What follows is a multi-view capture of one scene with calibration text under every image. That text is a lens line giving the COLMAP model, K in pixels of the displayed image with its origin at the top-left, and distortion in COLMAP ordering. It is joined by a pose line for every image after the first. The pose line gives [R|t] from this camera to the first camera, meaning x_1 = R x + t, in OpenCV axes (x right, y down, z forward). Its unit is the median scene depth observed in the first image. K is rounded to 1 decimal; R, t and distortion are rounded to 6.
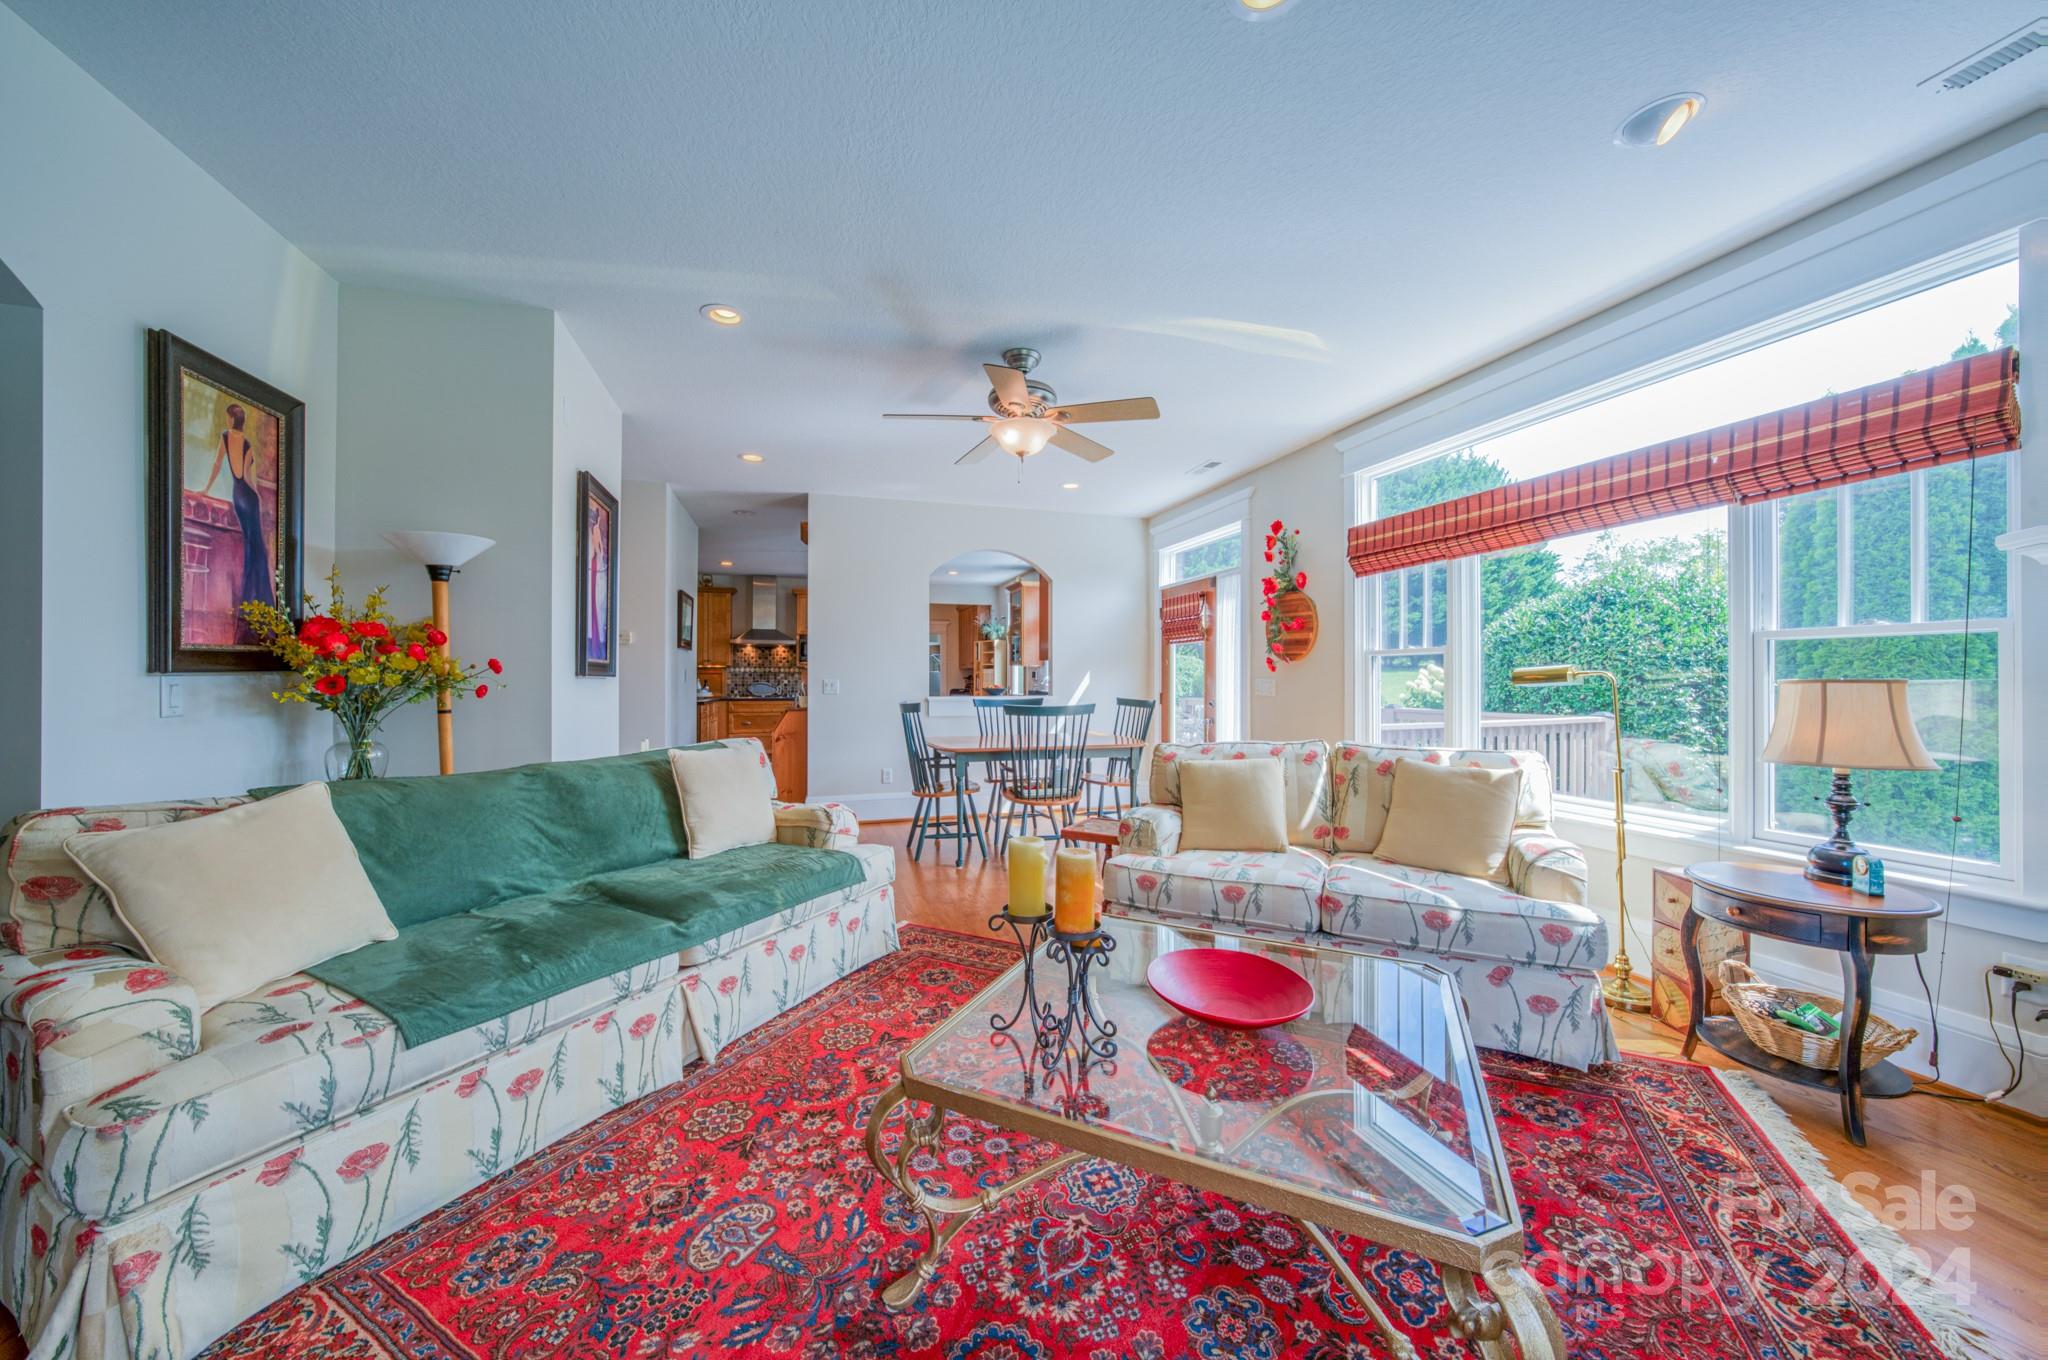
lens RADIAL K [[710.3, 0, 1028.8], [0, 710.3, 680.0], [0, 0, 1]] dist [-0.017083, 0.002455]
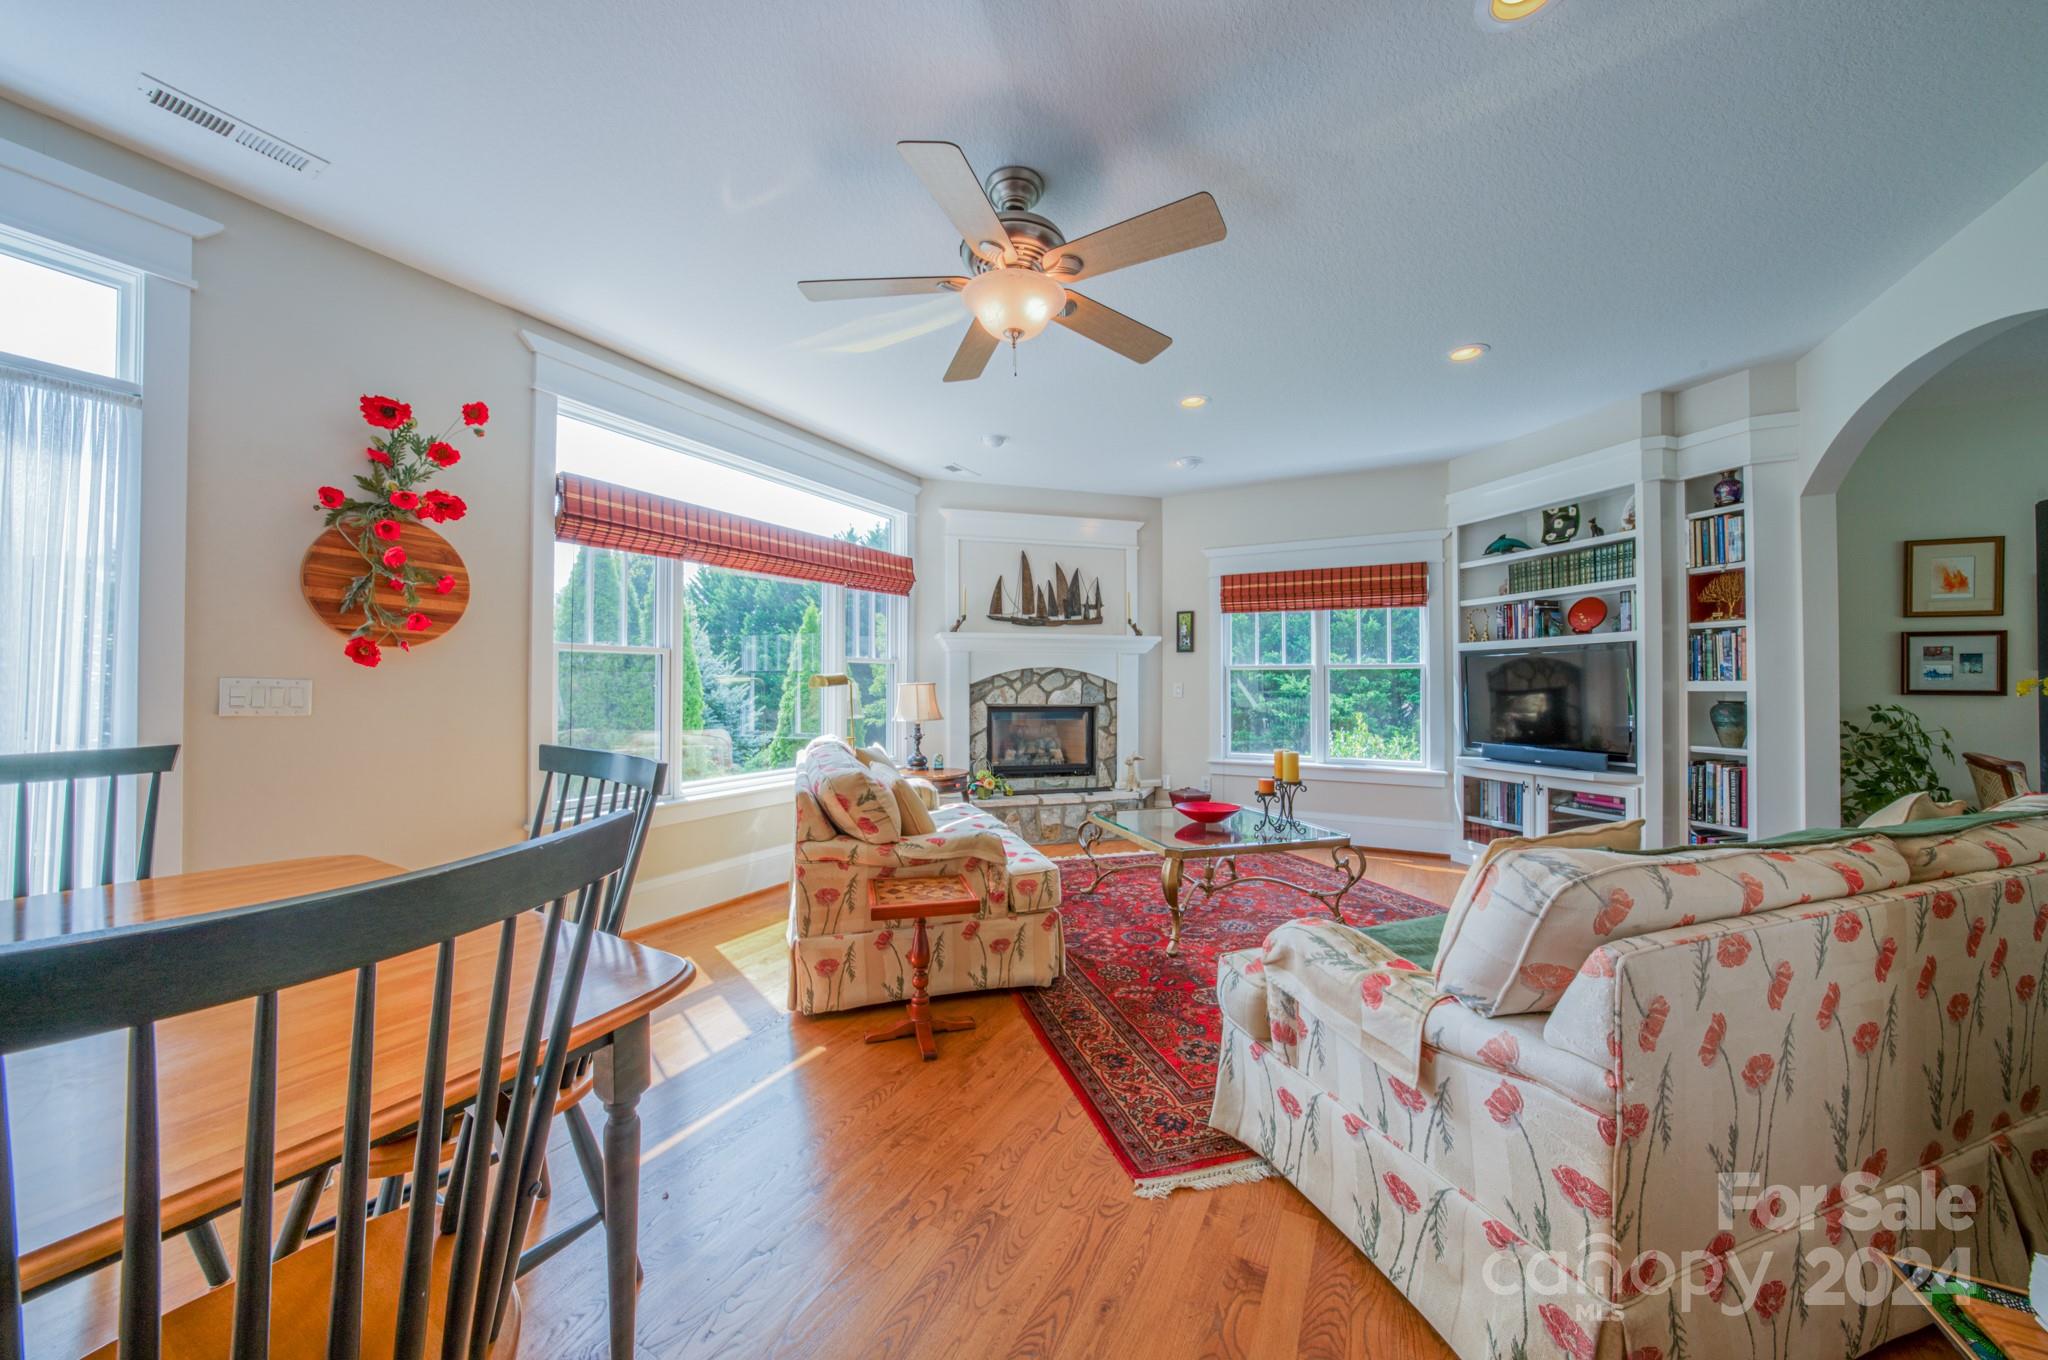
lens RADIAL K [[710.3, 0, 1030.2], [0, 710.3, 676.9], [0, 0, 1]] dist [-0.017083, 0.002455]
pose [[-0.691668, 0.003927, 0.722205, -0.492255], [-0.002802, 0.999963, -0.008121, -0.001940], [-0.722210, -0.007641, -0.691632, 1.453747]]
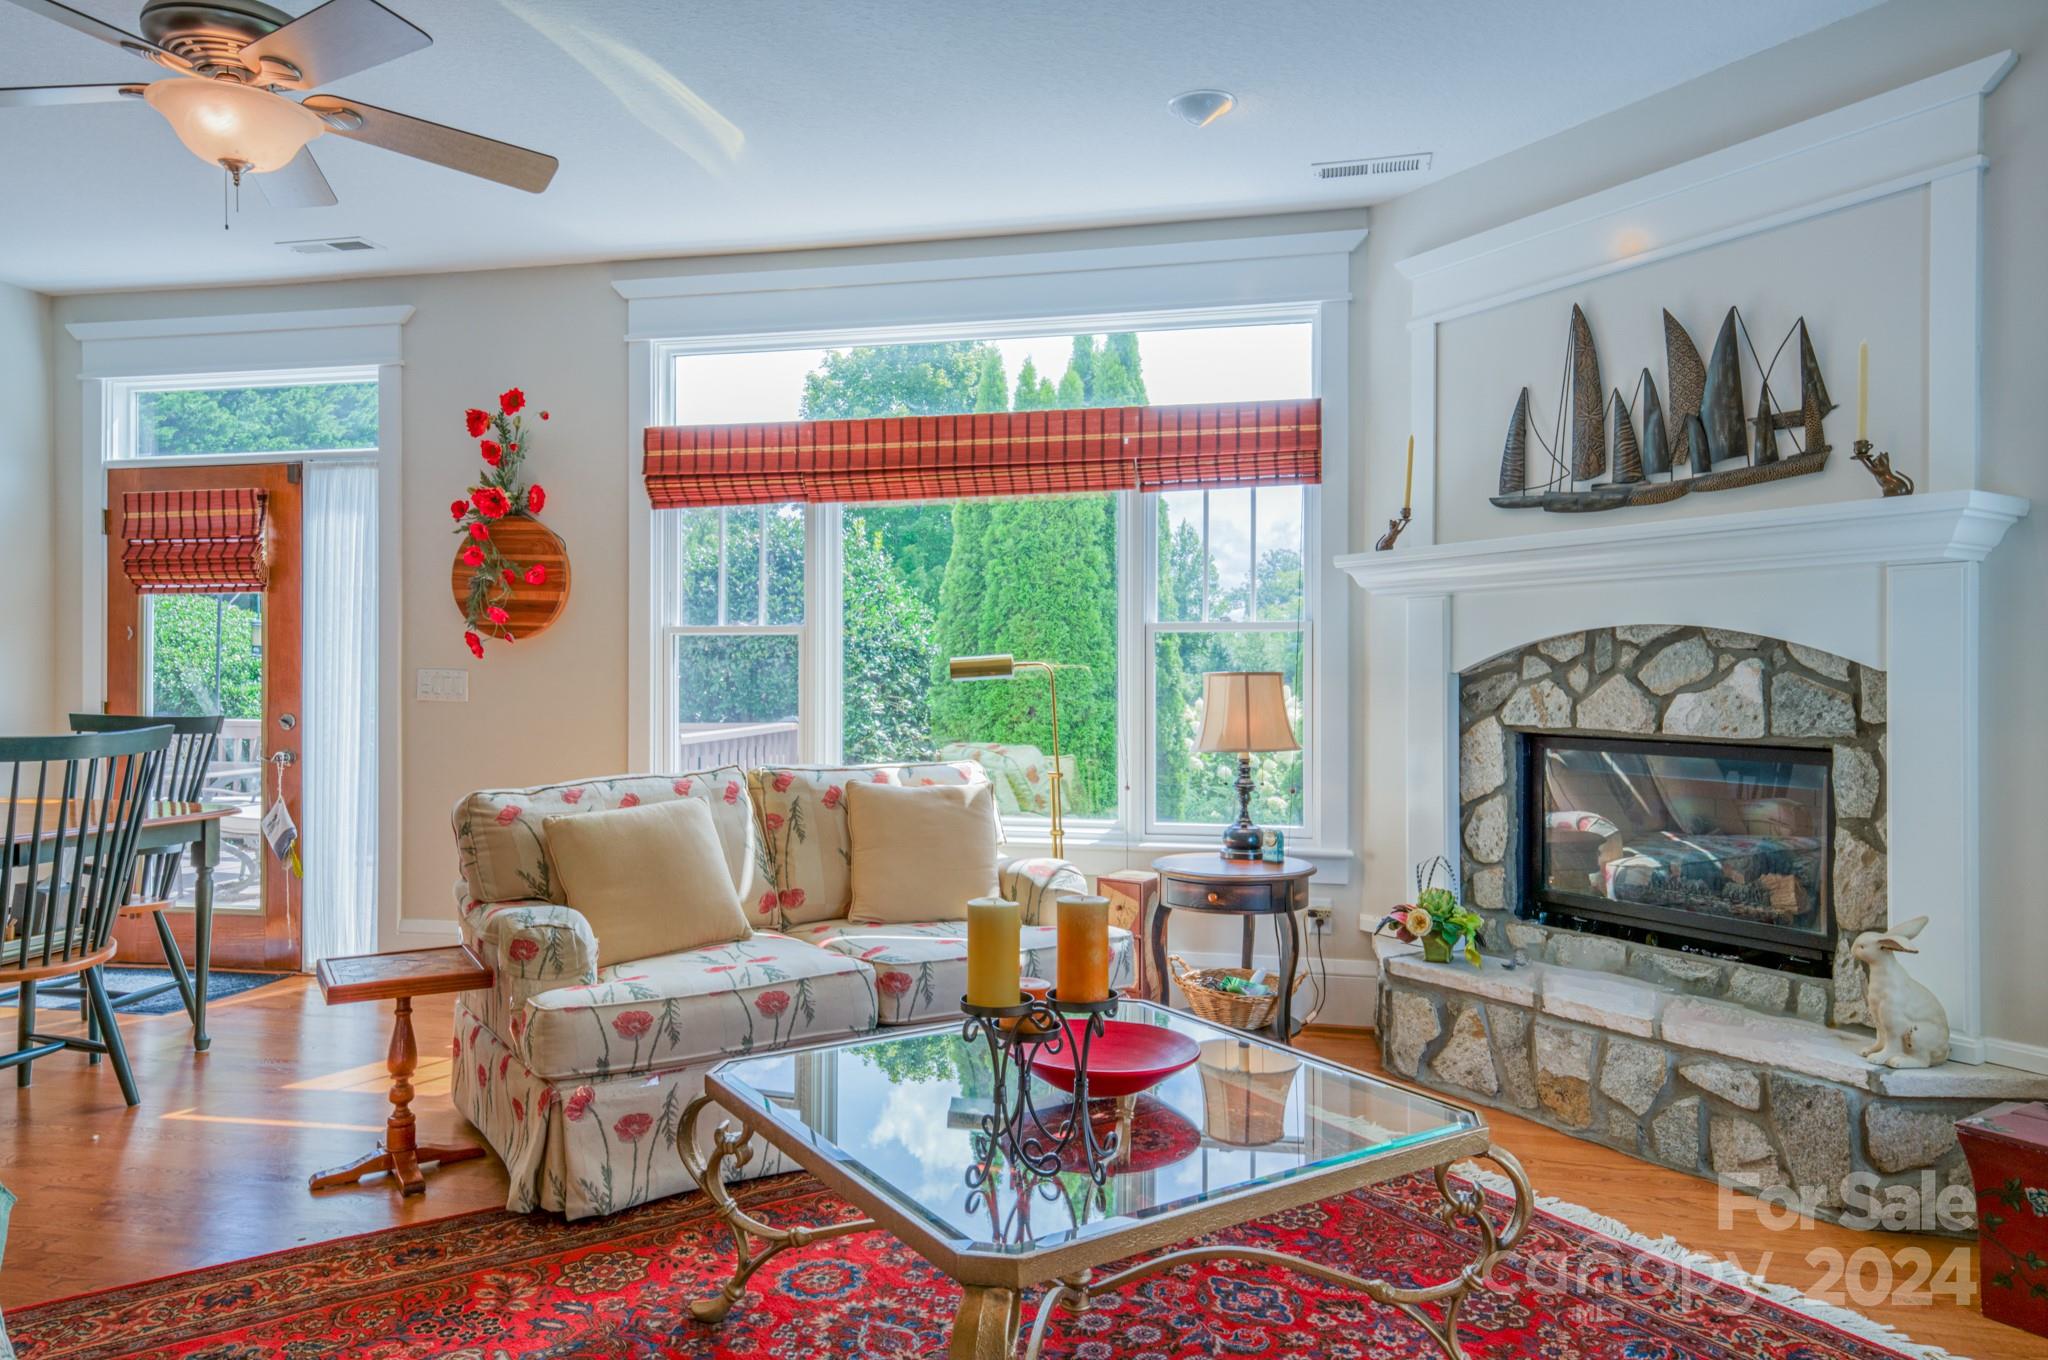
lens RADIAL K [[1344.6, 0, 1040.7], [0, 1344.6, 681.1], [0, 0, 1]] dist [0.037070, -0.001669]
pose [[0.507622, -0.005943, 0.861559, -0.495950], [0.000318, 0.999977, 0.006710, -0.000566], [-0.861580, -0.003132, 0.507613, 0.126253]]
